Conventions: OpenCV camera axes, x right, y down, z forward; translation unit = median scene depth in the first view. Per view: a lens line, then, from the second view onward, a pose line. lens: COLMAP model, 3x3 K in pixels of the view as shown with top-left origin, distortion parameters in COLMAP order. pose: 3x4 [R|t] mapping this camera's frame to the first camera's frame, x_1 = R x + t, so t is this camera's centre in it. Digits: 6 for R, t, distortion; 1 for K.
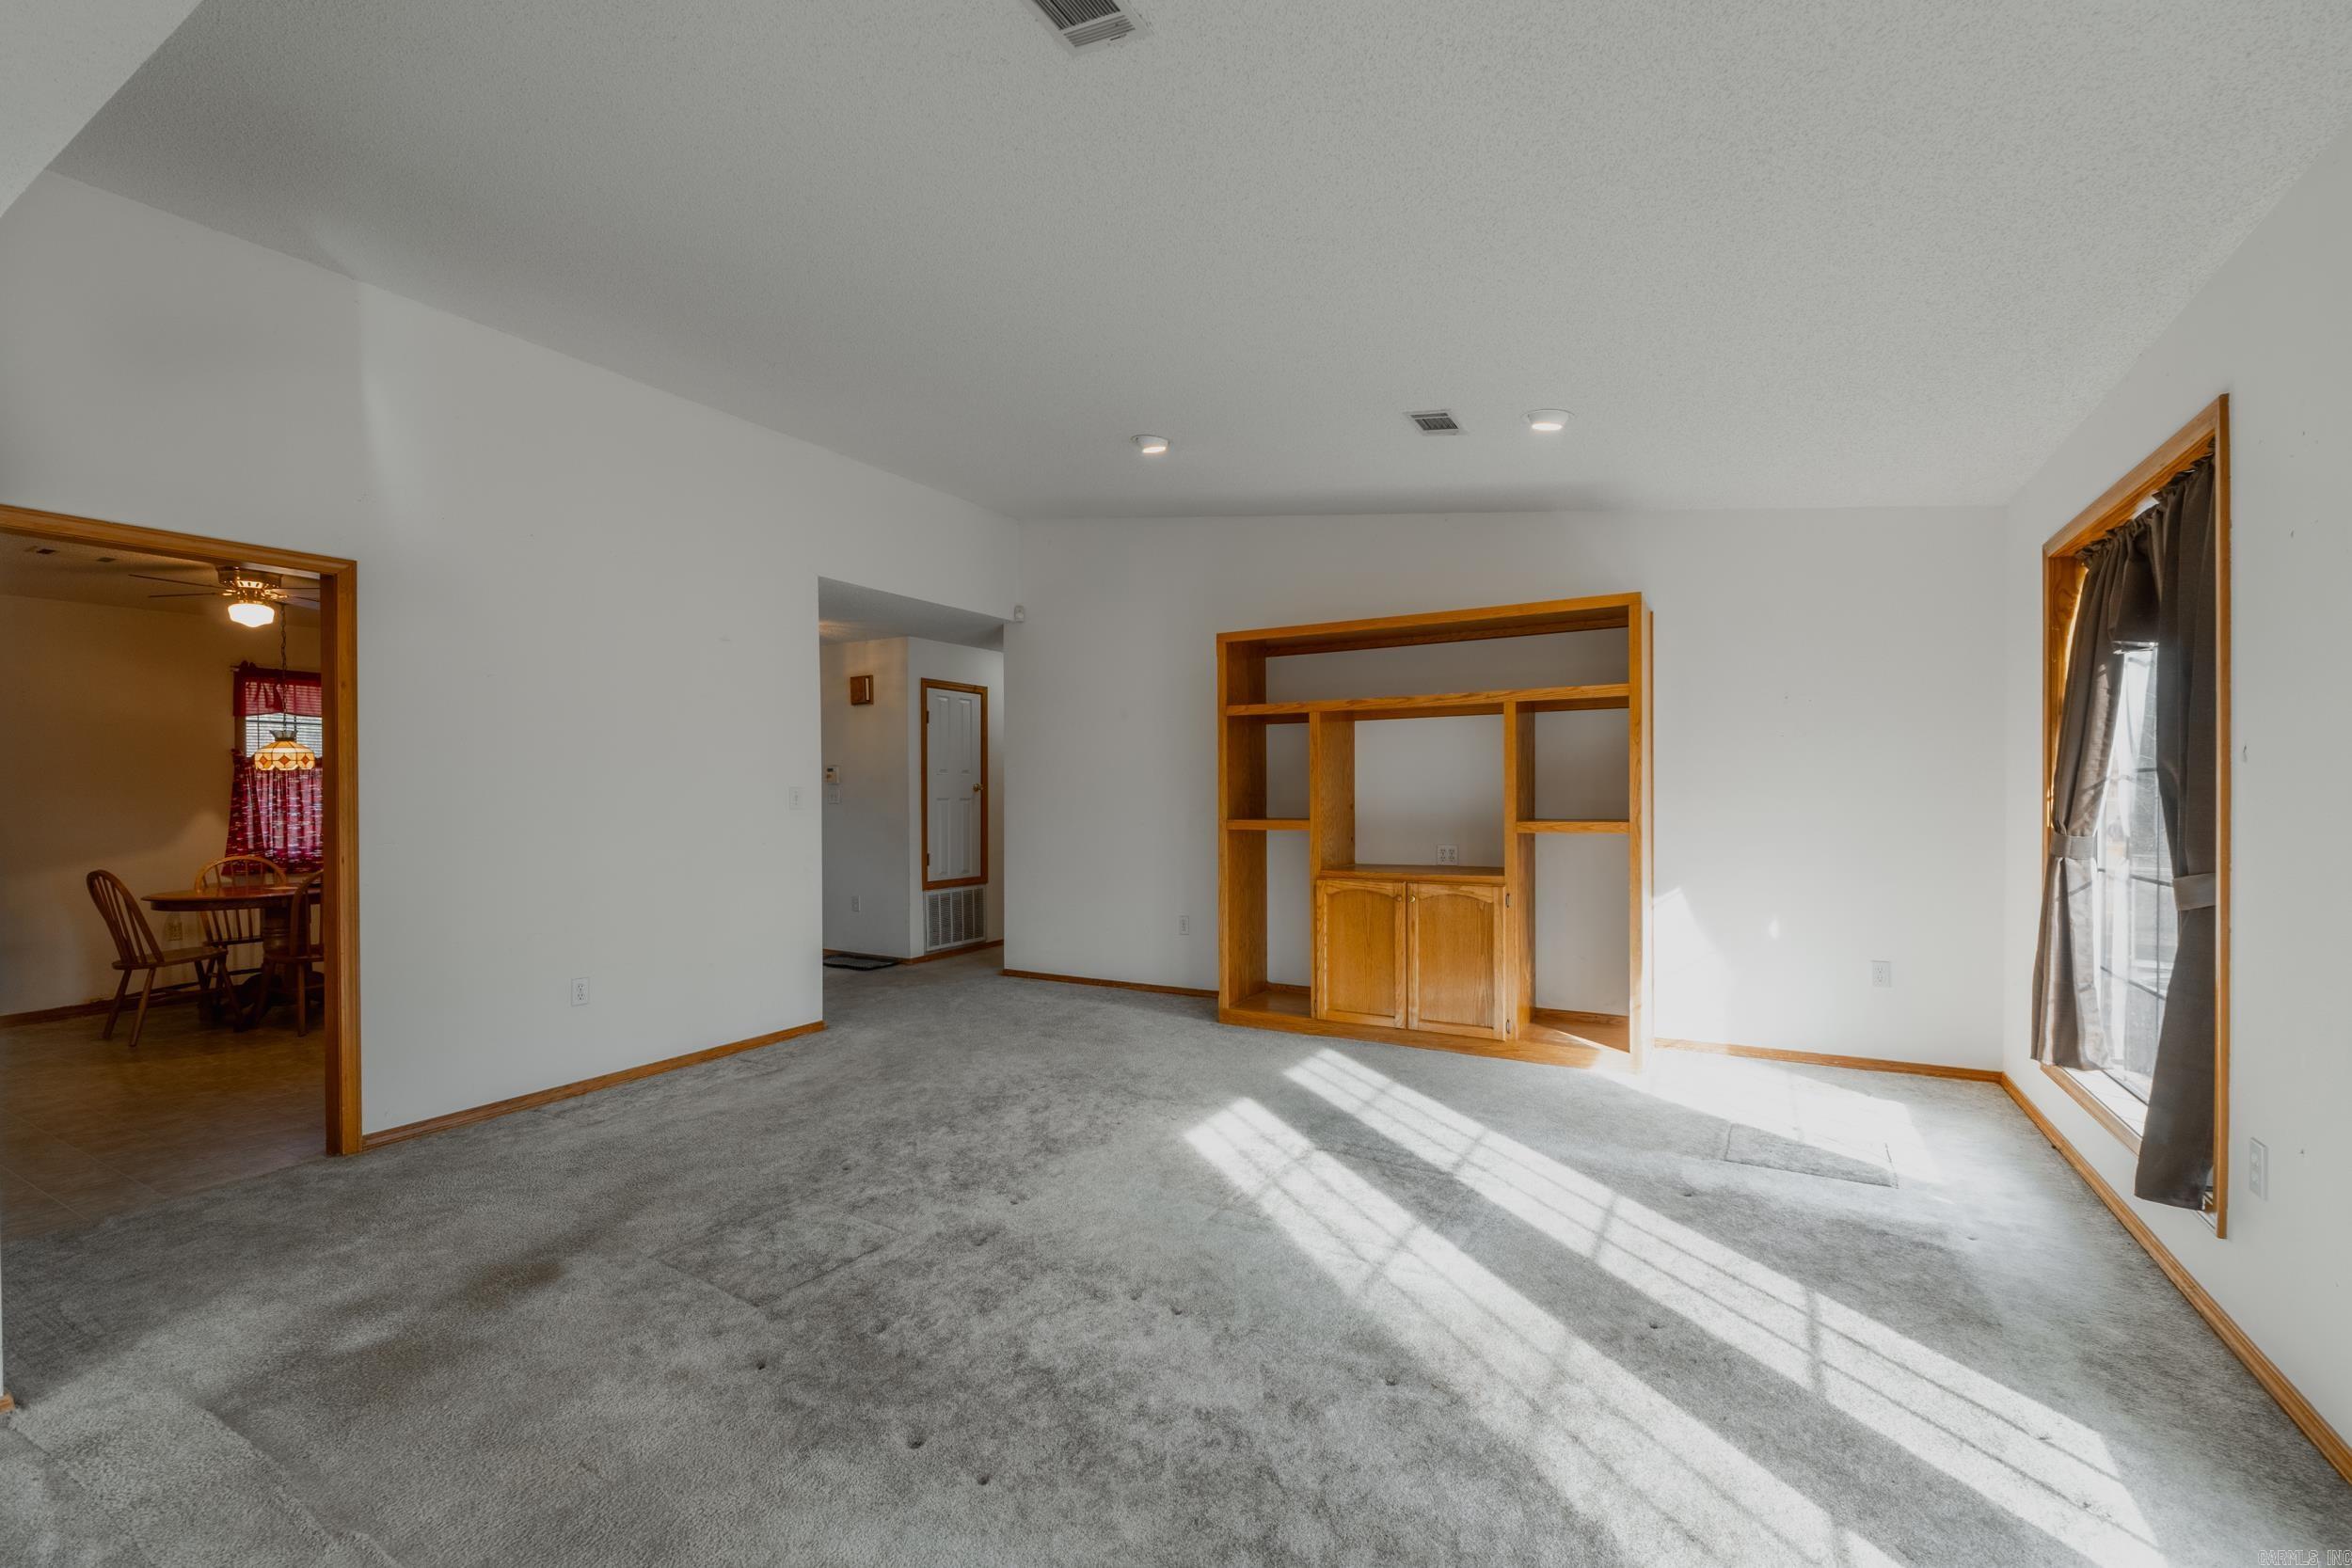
lens RADIAL K [[1032.8, 0, 1176.0], [0, 1032.8, 784.0], [0, 0, 1]] dist [-0.002059, -0.000277]
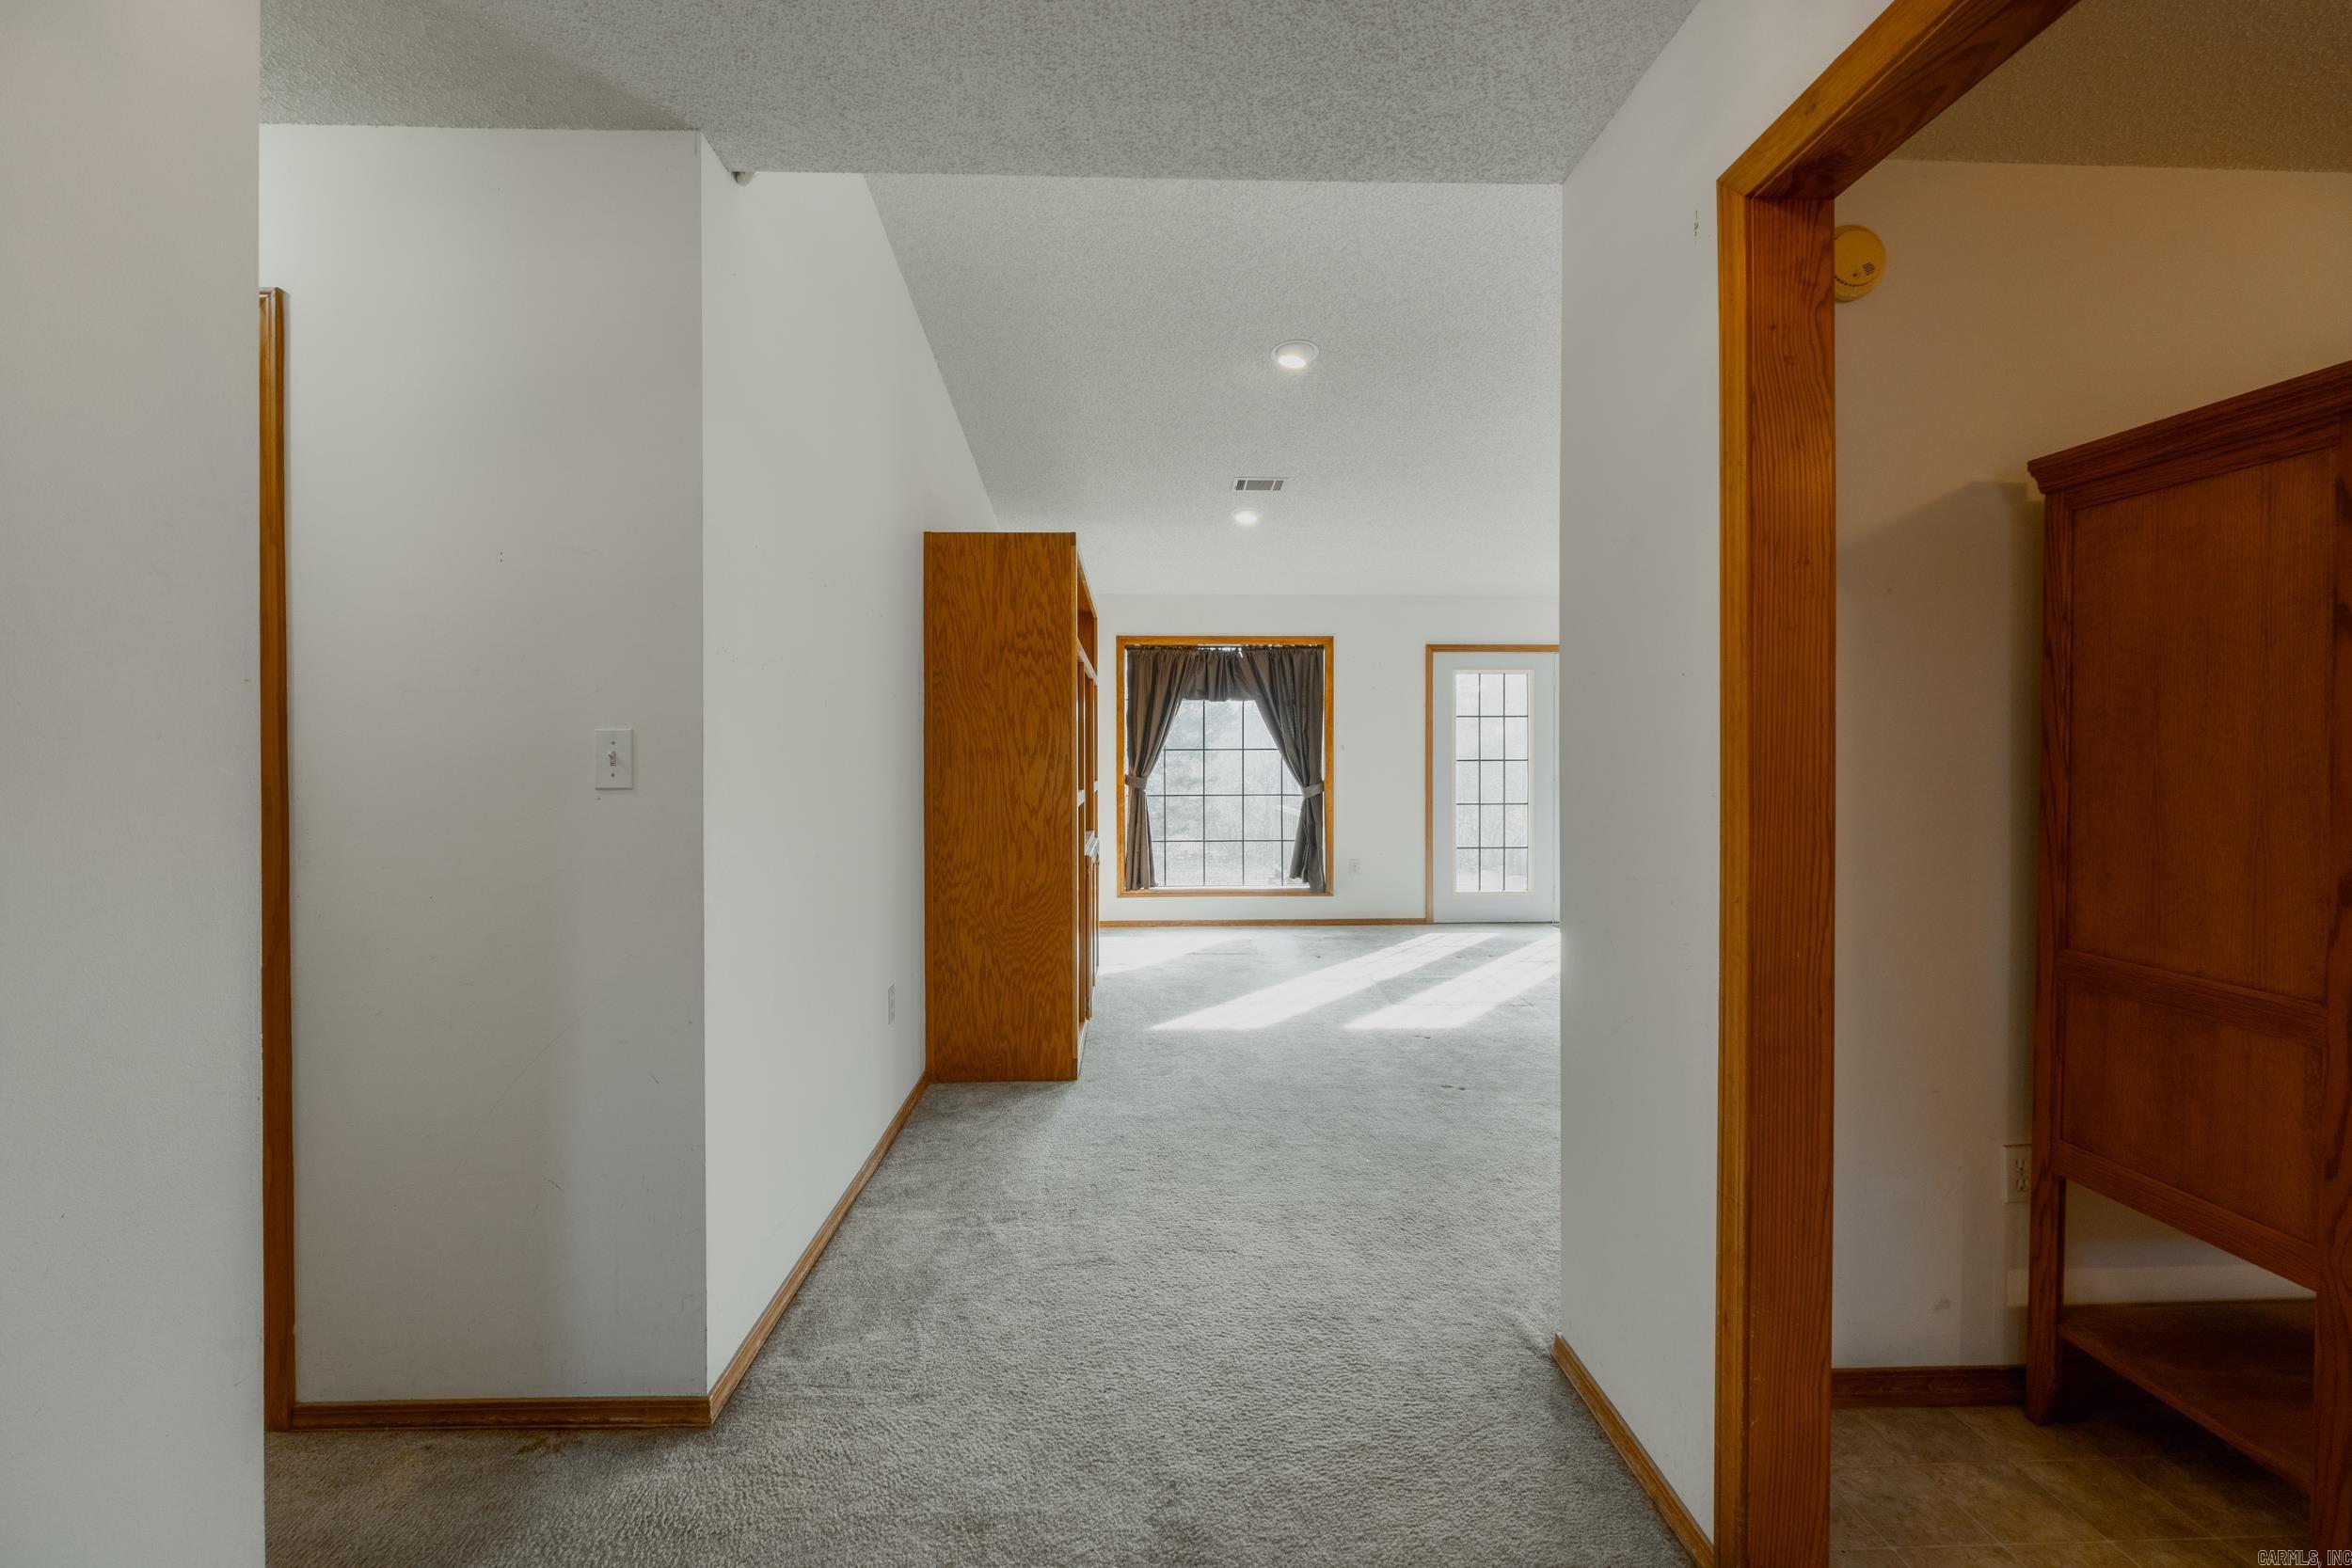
lens RADIAL K [[1001.2, 0, 1175.7], [0, 1001.2, 762.0], [0, 0, 1]] dist [-0.000313, -0.000044]
pose [[-0.541159, 0.002038, 0.840918, -0.957163], [-0.004605, 0.999975, -0.005387, 0.024463], [-0.840908, -0.006788, -0.541136, 2.191532]]
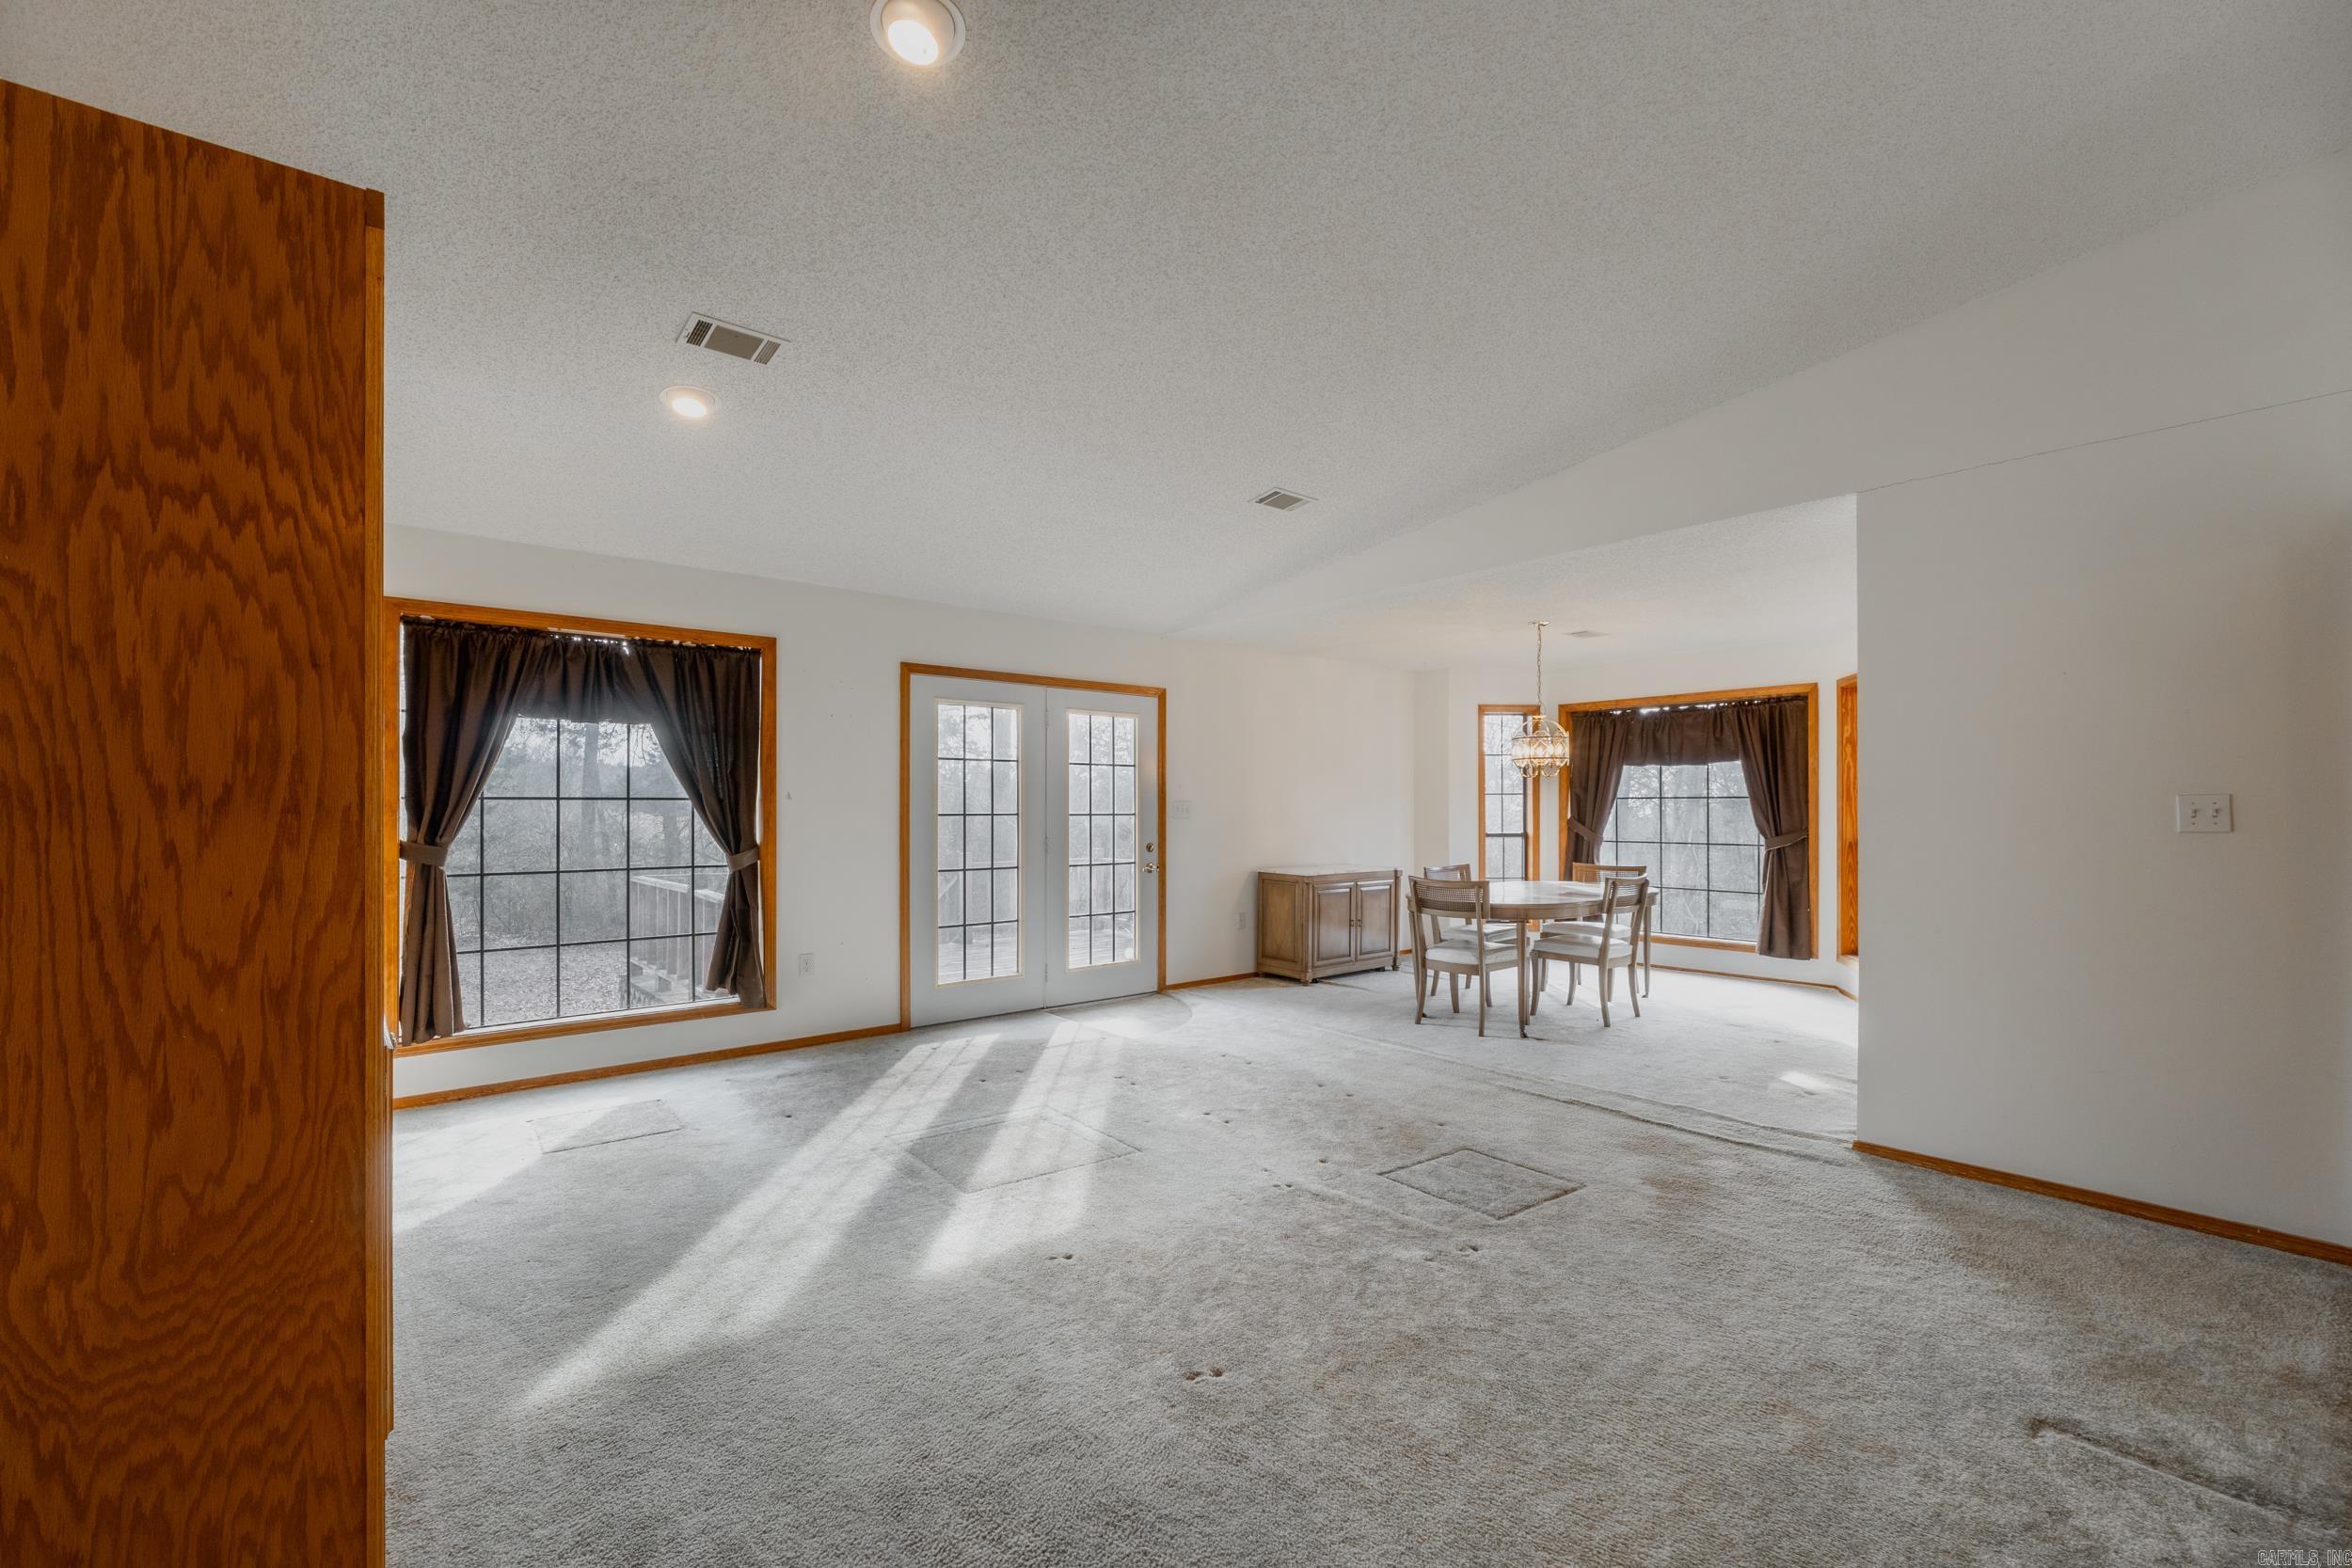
lens RADIAL K [[990.9, 0, 1172.5], [0, 990.9, 806.2], [0, 0, 1]] dist [-0.005328, -0.000400]
pose [[-0.943232, 0.007367, 0.332053, -0.373016], [0.002462, 0.999882, -0.015189, 0.017837], [-0.332126, -0.013510, -0.943138, 1.942271]]
